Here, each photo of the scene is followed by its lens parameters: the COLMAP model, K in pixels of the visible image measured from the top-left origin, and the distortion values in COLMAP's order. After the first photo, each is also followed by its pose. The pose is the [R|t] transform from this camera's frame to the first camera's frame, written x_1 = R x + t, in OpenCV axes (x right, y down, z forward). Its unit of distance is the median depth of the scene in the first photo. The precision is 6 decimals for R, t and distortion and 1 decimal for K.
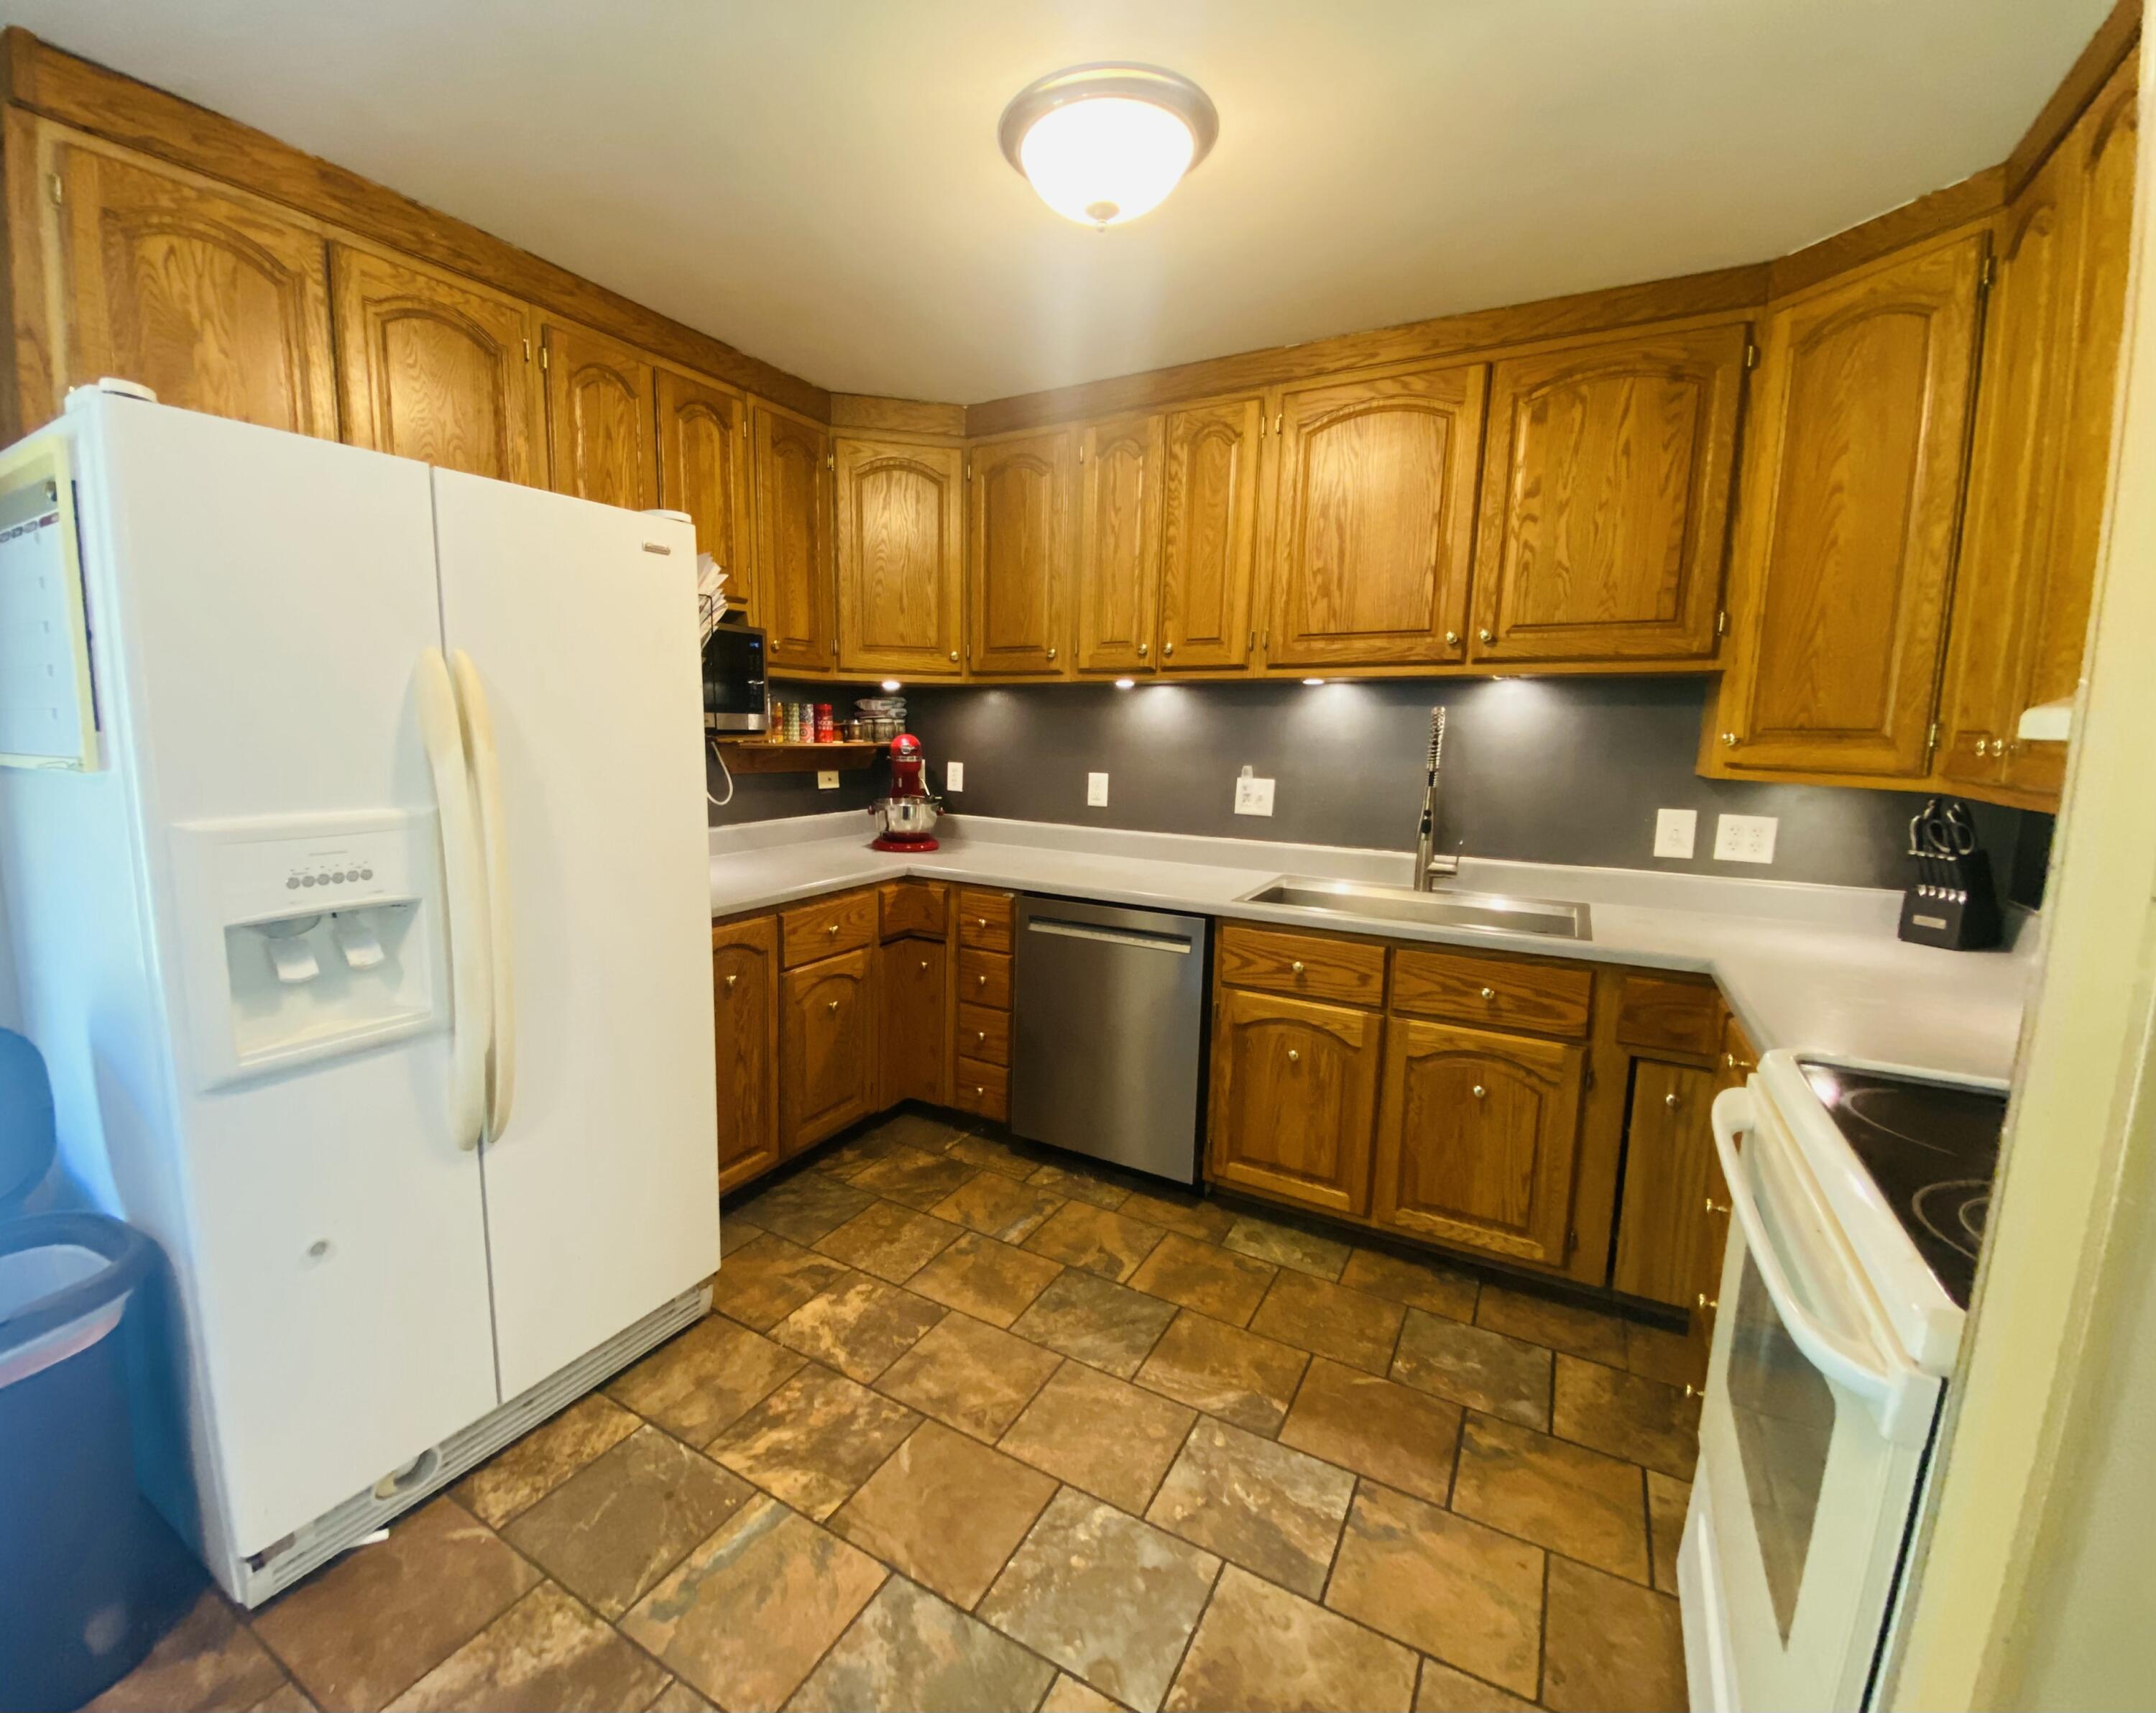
lens RADIAL K [[932.8, 0, 1024.9], [0, 932.8, 866.5], [0, 0, 1]] dist [0.051566, -0.035971]
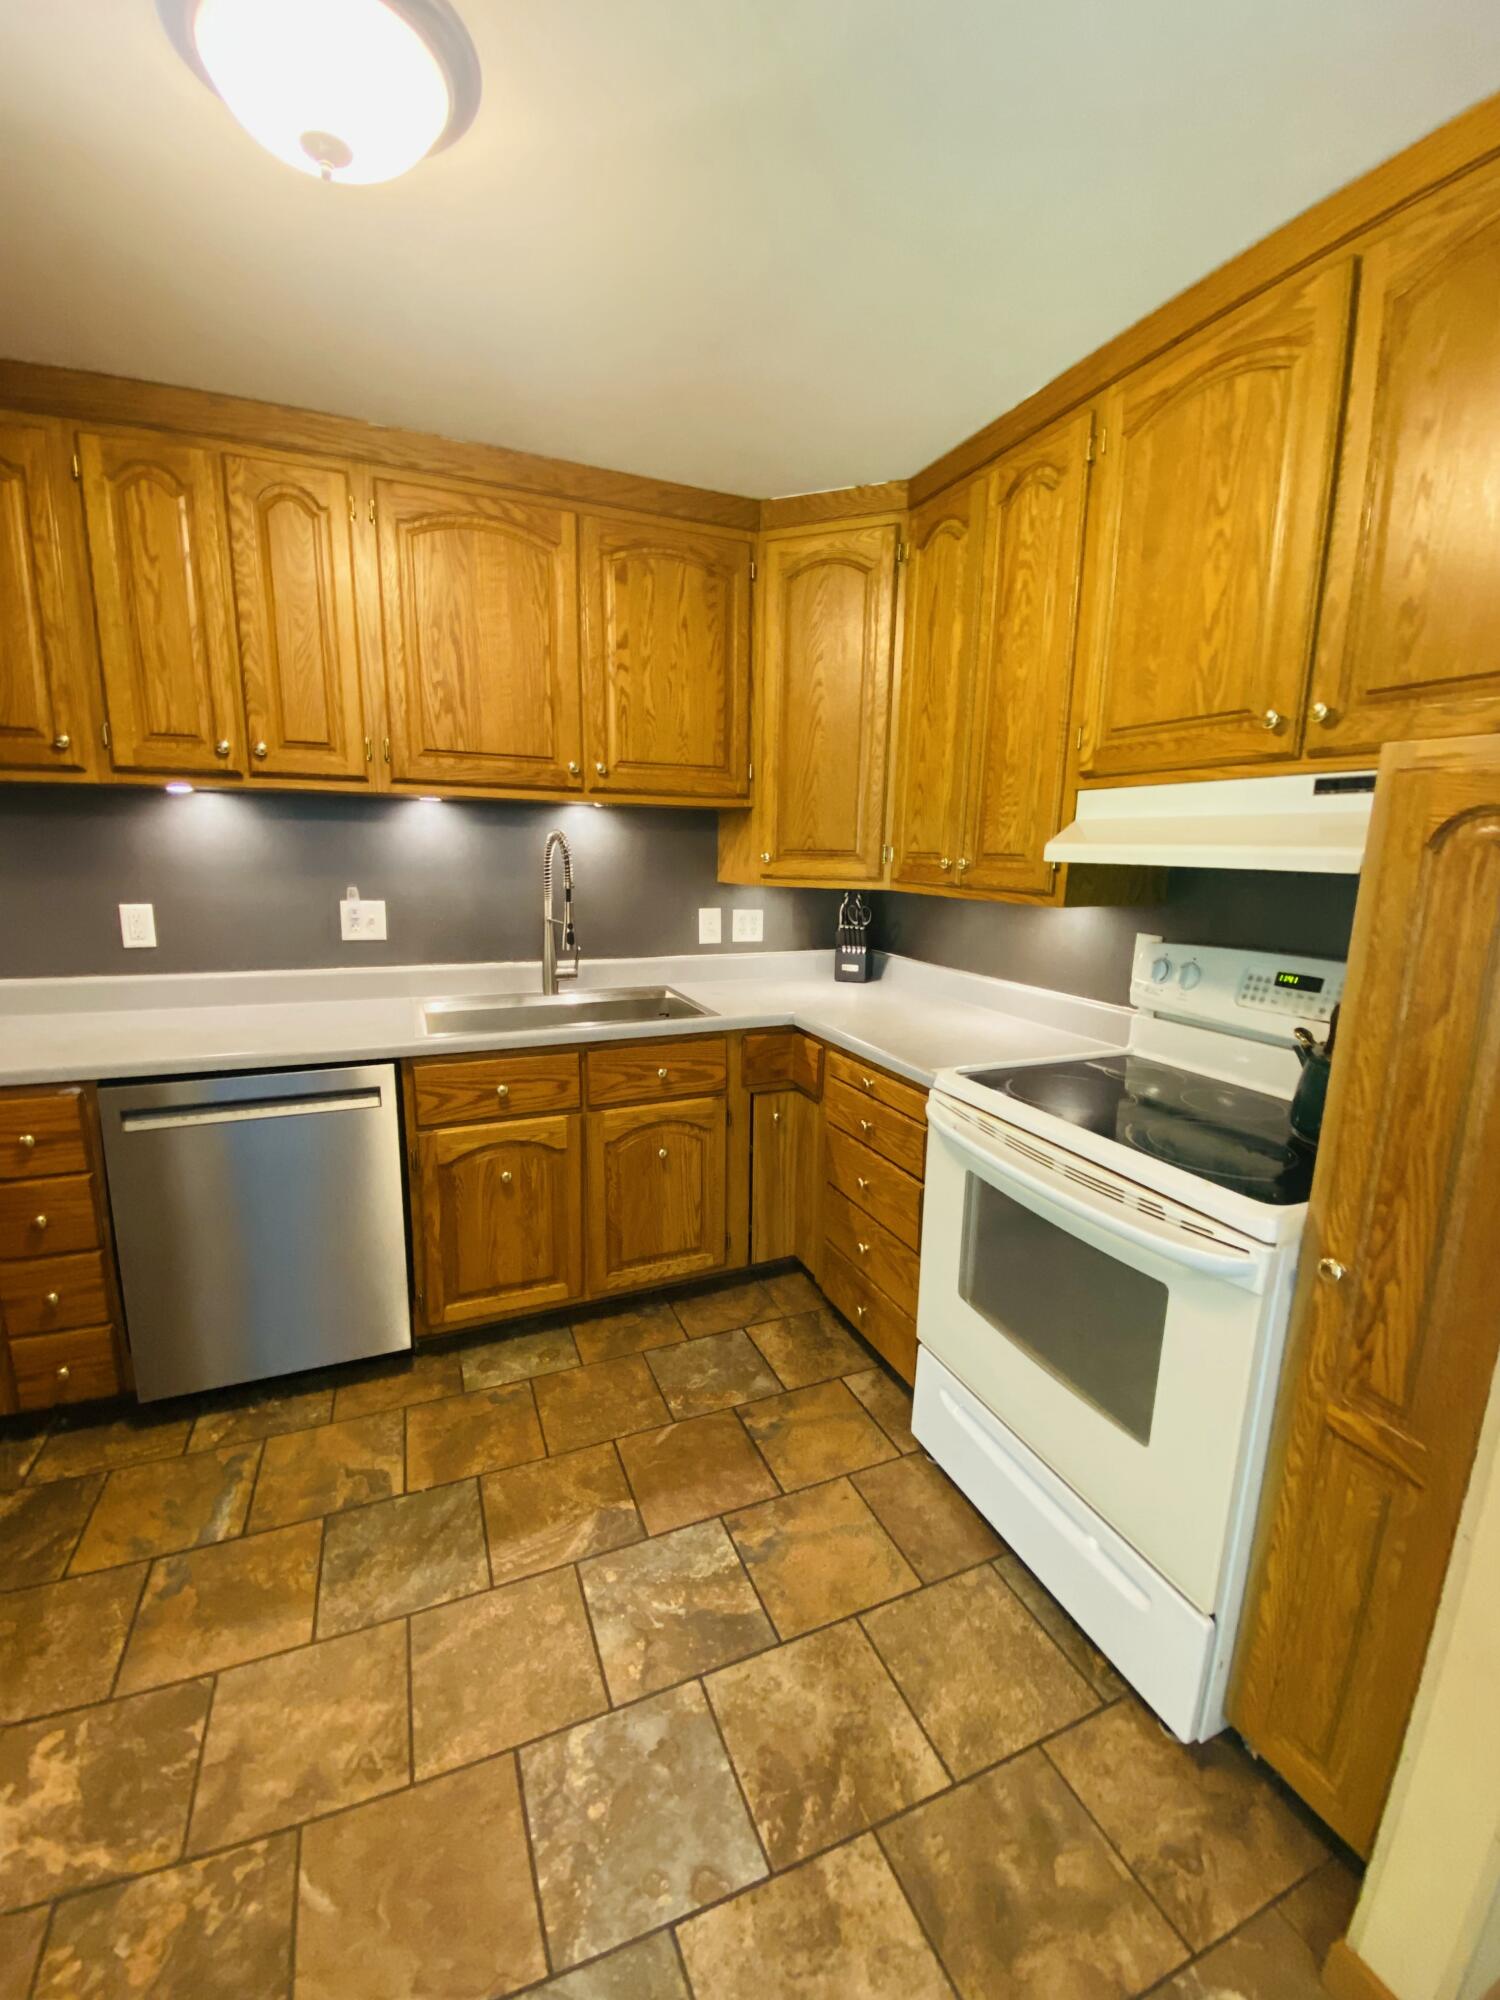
lens RADIAL K [[813.8, 0, 750.0], [0, 813.8, 1000.0], [0, 0, 1]] dist [0.032097, -0.024218]
pose [[0.600480, -0.156758, 0.784124, -0.236635], [0.113144, 0.987387, 0.110748, -0.058792], [-0.791594, 0.022217, 0.610643, 0.278225]]
